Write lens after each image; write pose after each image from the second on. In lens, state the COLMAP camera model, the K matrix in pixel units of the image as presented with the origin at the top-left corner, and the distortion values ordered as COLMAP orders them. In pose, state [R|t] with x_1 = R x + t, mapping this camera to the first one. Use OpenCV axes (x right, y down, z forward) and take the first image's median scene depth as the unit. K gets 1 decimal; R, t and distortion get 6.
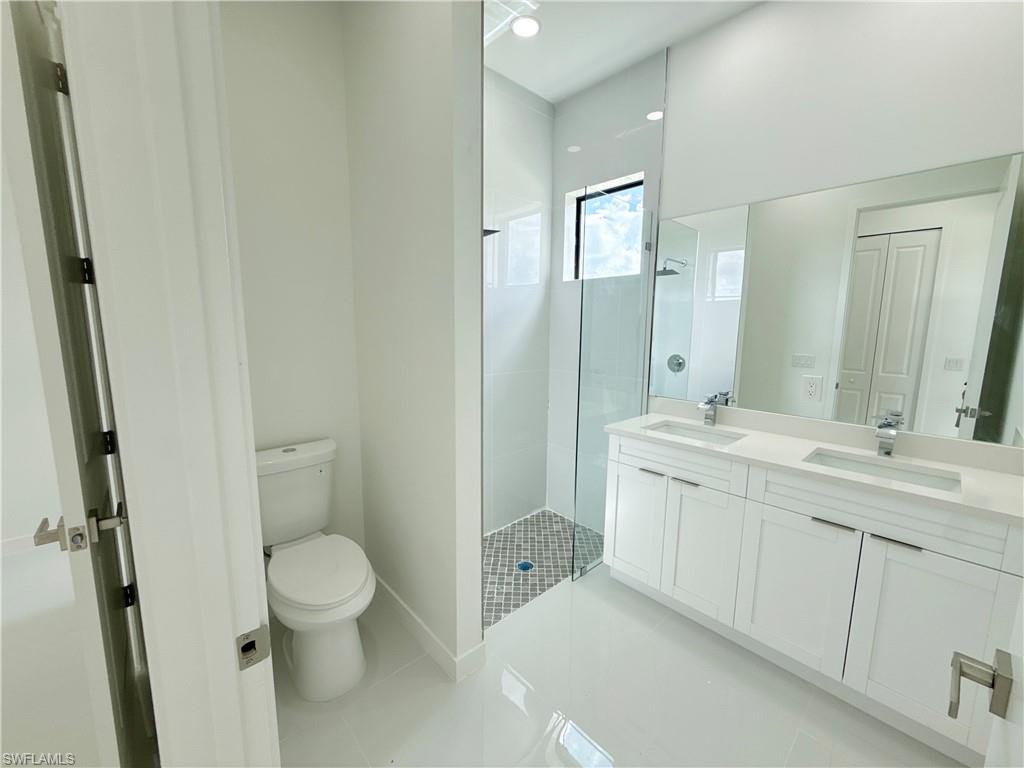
lens RADIAL K [[405.5, 0, 516.7], [0, 405.5, 378.7], [0, 0, 1]] dist [-0.004857, 0.000010]
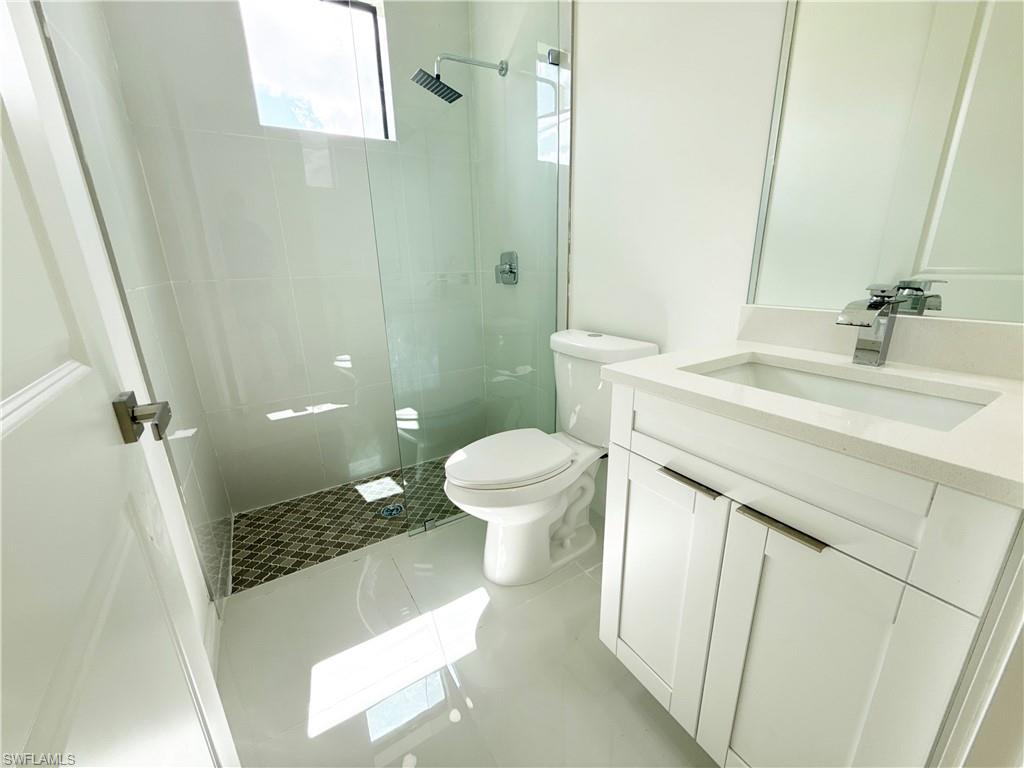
lens RADIAL K [[405.5, 0, 506.4], [0, 405.5, 384.3], [0, 0, 1]] dist [-0.004857, 0.000010]
pose [[0.970658, 0.018229, -0.239770, 0.254363], [0.017465, 0.989144, 0.145905, 0.077506], [0.239827, -0.145811, 0.959803, 0.595913]]
